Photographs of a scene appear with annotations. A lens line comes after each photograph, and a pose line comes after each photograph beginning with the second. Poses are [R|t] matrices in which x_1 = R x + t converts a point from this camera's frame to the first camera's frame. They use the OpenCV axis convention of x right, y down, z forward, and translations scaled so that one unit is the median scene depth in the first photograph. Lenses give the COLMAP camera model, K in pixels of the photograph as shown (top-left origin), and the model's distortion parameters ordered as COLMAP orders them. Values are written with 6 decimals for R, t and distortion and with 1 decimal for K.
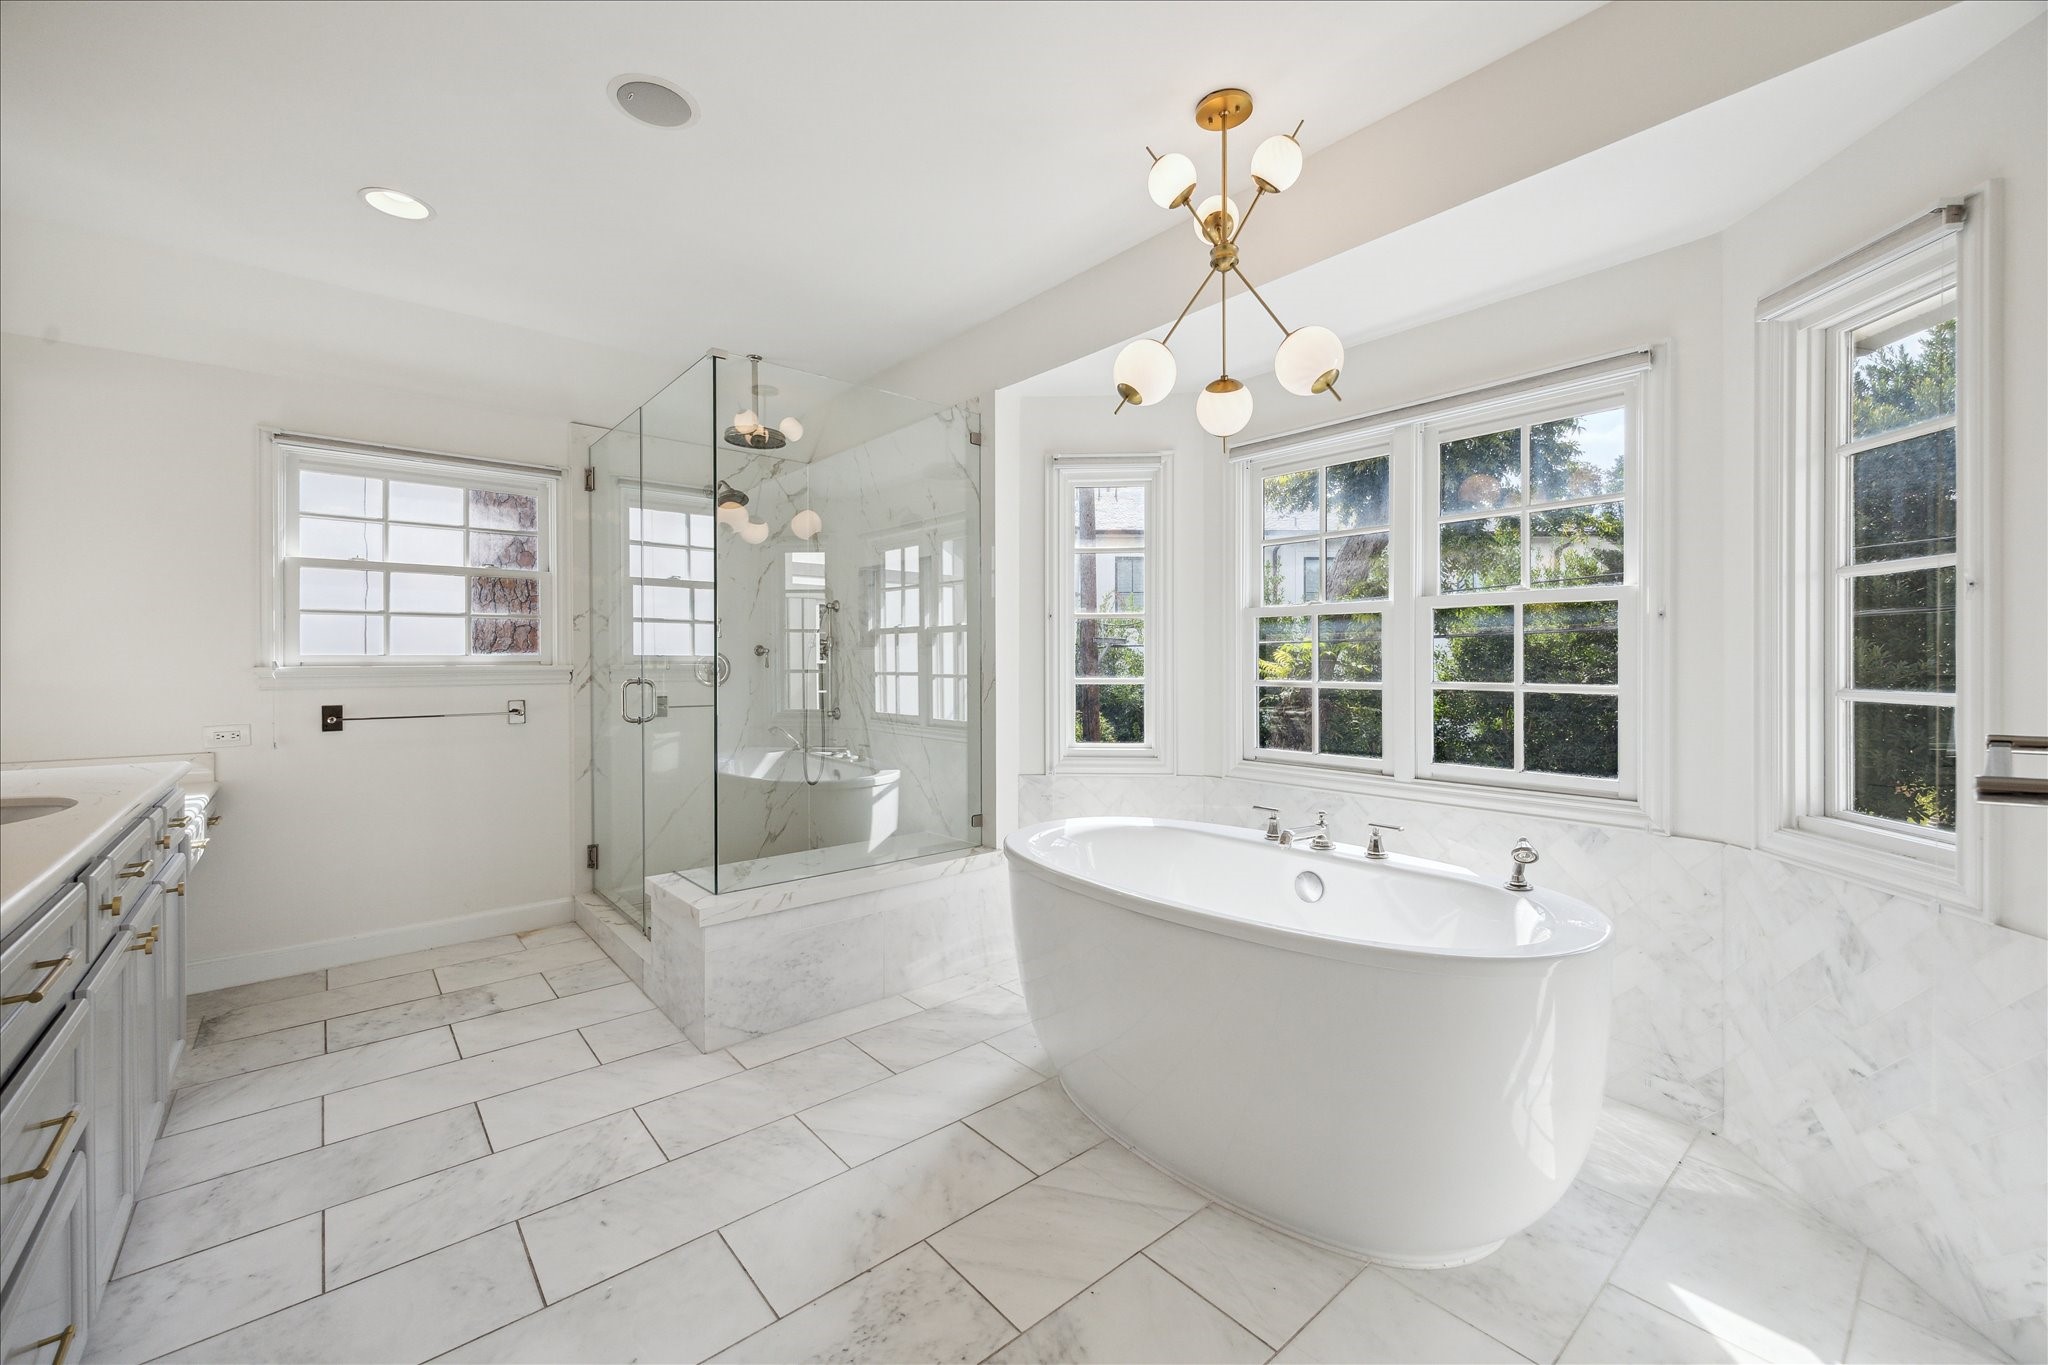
lens RADIAL K [[834.8, 0, 1035.4], [0, 834.8, 666.5], [0, 0, 1]] dist [0.002414, 0.000152]
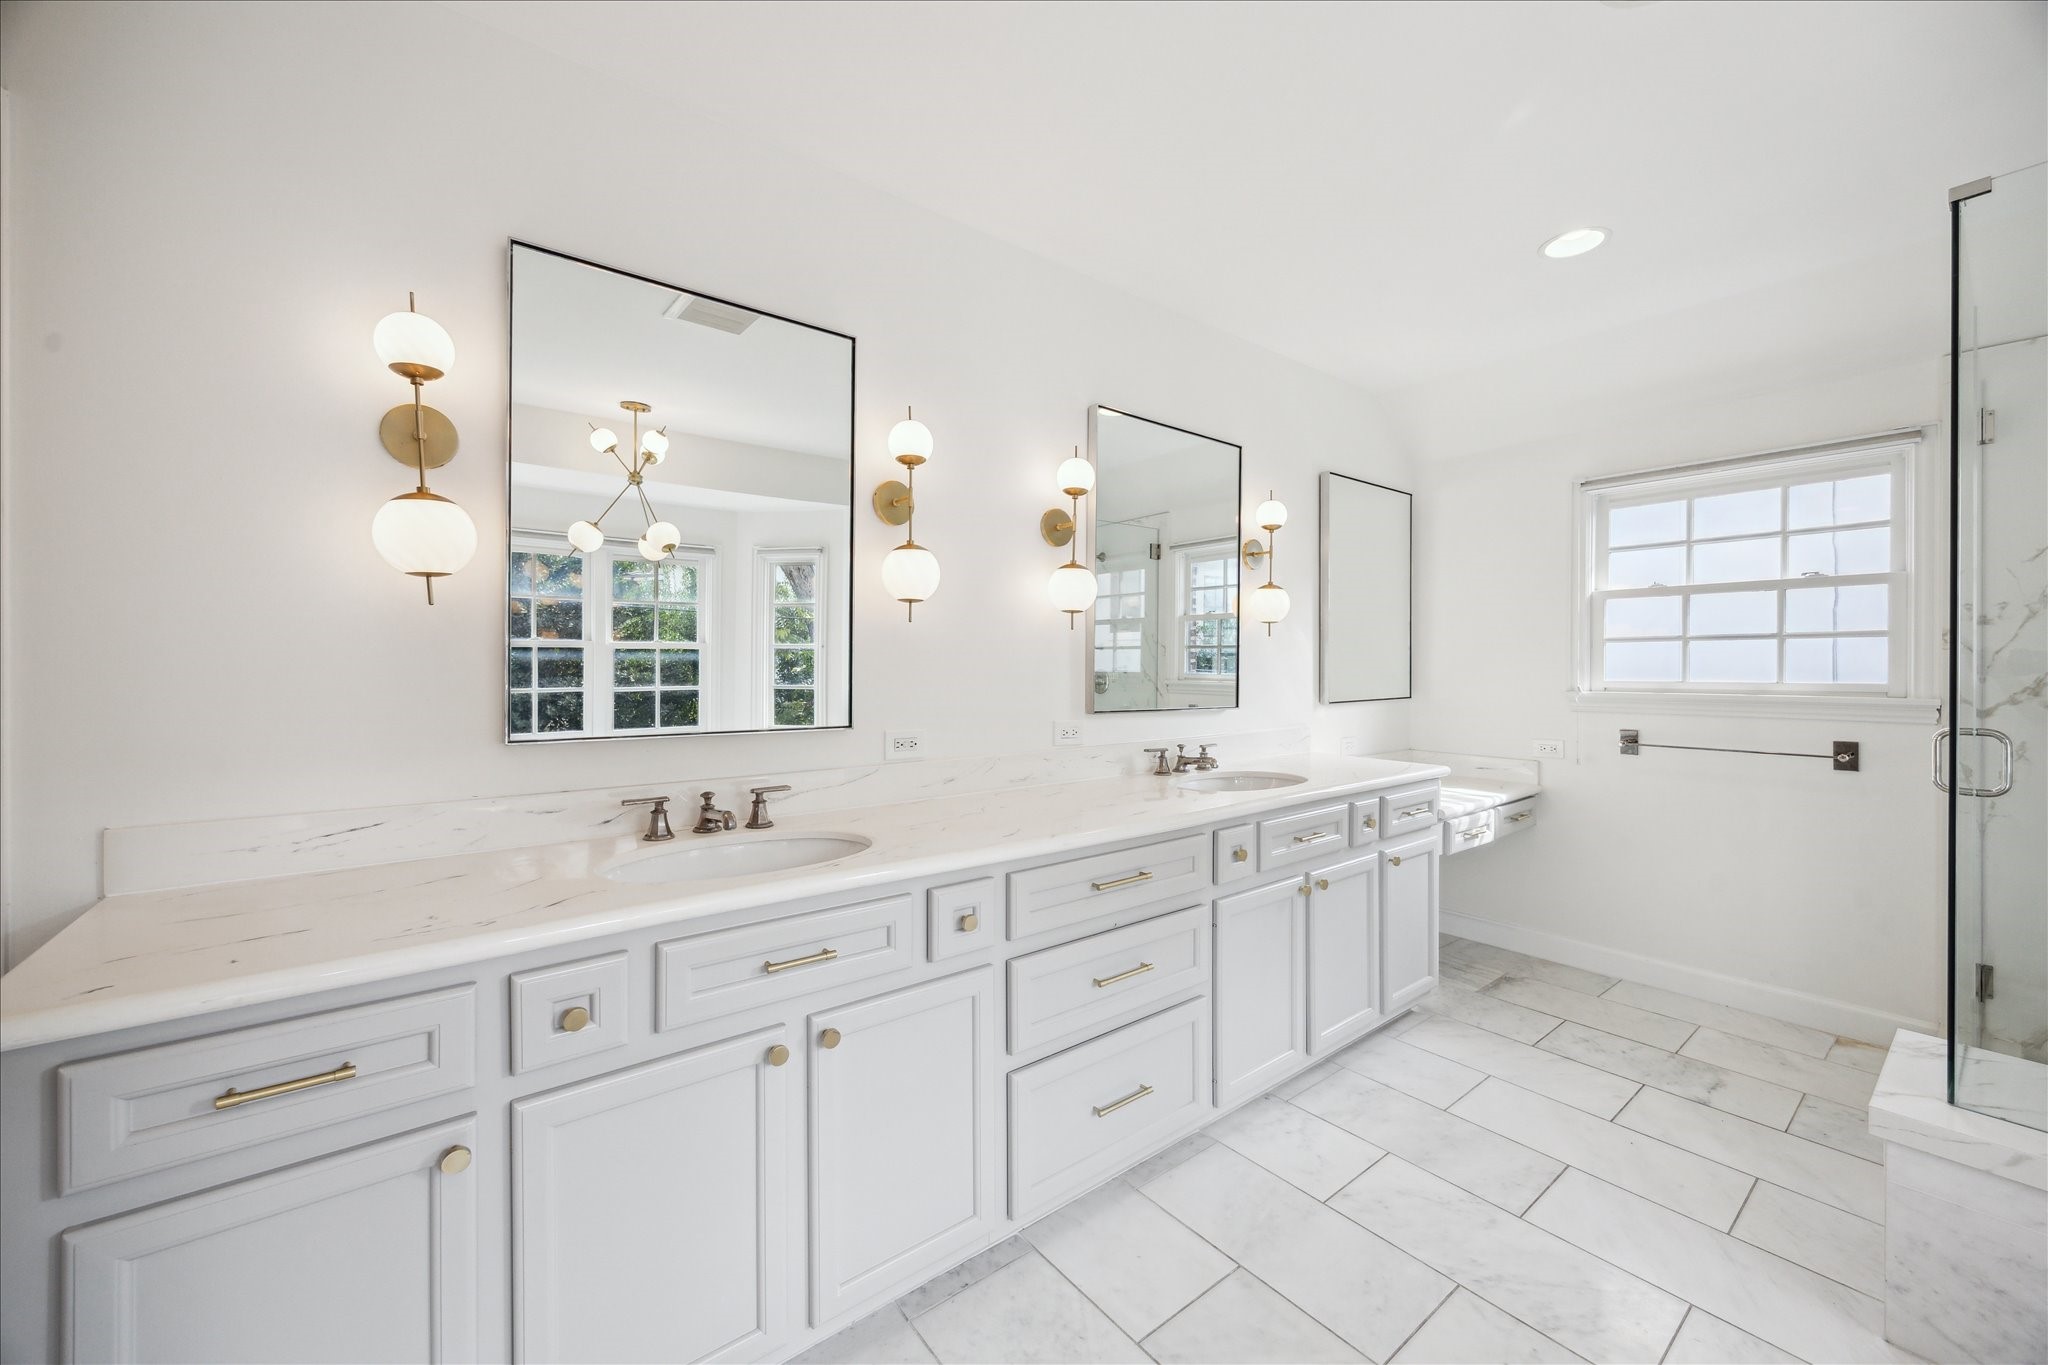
lens RADIAL K [[786.7, 0, 1035.8], [0, 786.7, 672.8], [0, 0, 1]] dist [-0.001018, -0.000368]
pose [[-0.049274, 0.011417, -0.998720, 0.176227], [-0.008279, 0.999896, 0.011839, -0.030430], [0.998751, 0.008851, -0.049174, 0.318243]]
